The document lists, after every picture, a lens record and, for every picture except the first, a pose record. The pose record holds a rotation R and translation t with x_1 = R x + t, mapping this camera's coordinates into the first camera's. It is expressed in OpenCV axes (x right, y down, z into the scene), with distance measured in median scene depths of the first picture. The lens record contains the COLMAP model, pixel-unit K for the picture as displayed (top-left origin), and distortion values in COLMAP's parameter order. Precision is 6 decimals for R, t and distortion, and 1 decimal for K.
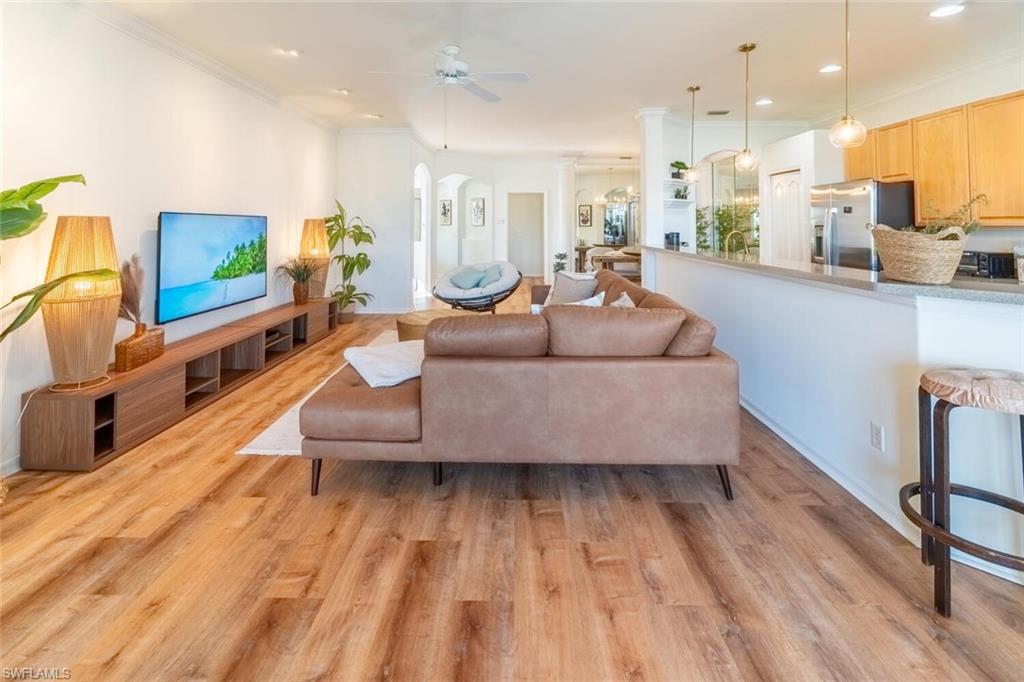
lens RADIAL K [[501.9, 0, 507.4], [0, 501.9, 209.7], [0, 0, 1]] dist [-0.000112, 0.000115]
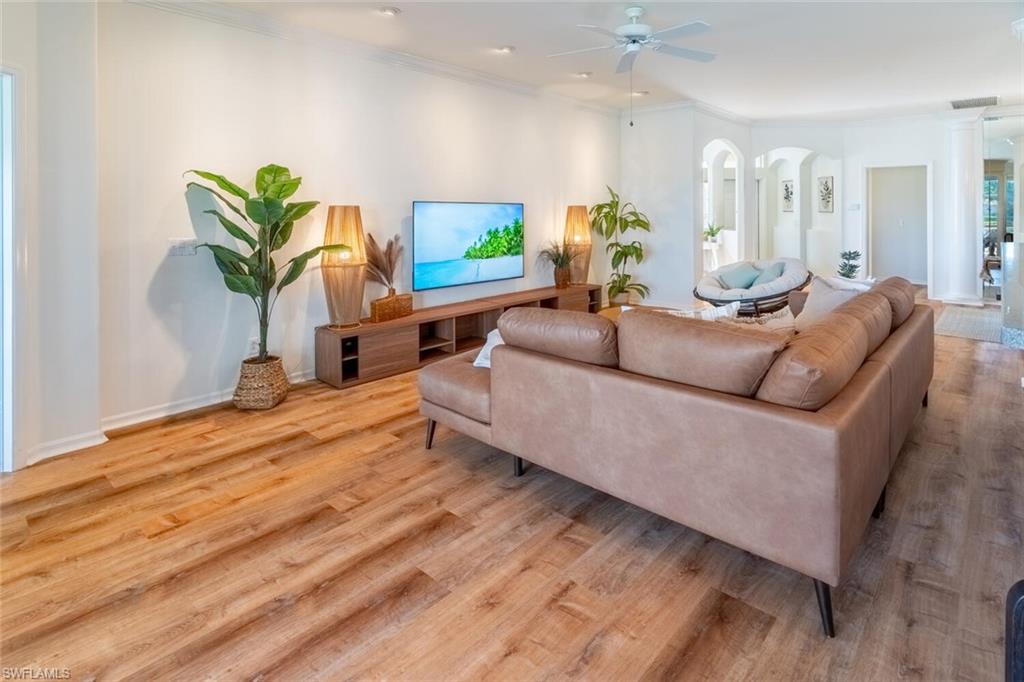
lens RADIAL K [[547.3, 0, 504.8], [0, 547.3, 211.1], [0, 0, 1]] dist [0.000075, 0.000101]
pose [[0.750995, -0.000217, -0.660308, 0.489431], [0.020727, 0.999515, 0.023244, 0.002334], [0.659983, -0.031142, 0.750635, 0.169655]]
